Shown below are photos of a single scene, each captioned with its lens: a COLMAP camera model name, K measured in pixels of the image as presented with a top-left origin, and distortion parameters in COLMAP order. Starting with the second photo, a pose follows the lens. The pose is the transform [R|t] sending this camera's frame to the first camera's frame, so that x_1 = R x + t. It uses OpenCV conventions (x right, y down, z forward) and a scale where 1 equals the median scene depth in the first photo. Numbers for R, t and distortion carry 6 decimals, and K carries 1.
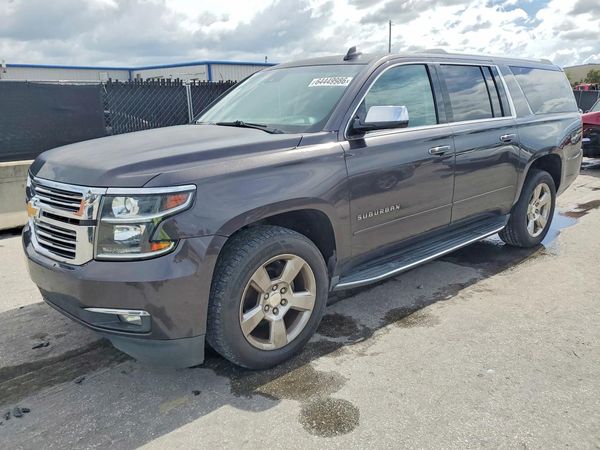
lens RADIAL K [[566.2, 0, 300.0], [0, 566.2, 225.0], [0, 0, 1]] dist [-0.002109, -0.003314]
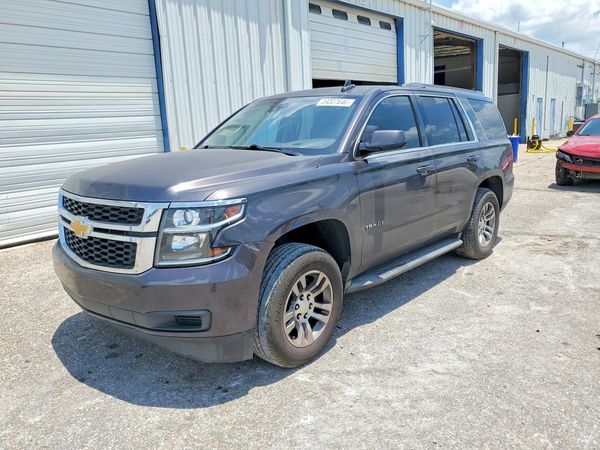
lens RADIAL K [[566.2, 0, 300.0], [0, 566.2, 225.0], [0, 0, 1]] dist [-0.002109, -0.003314]
pose [[0.991345, -0.026835, 0.128508, -0.211530], [0.033665, 0.998117, -0.051275, 0.043514], [-0.126890, 0.055157, 0.990382, -0.143179]]
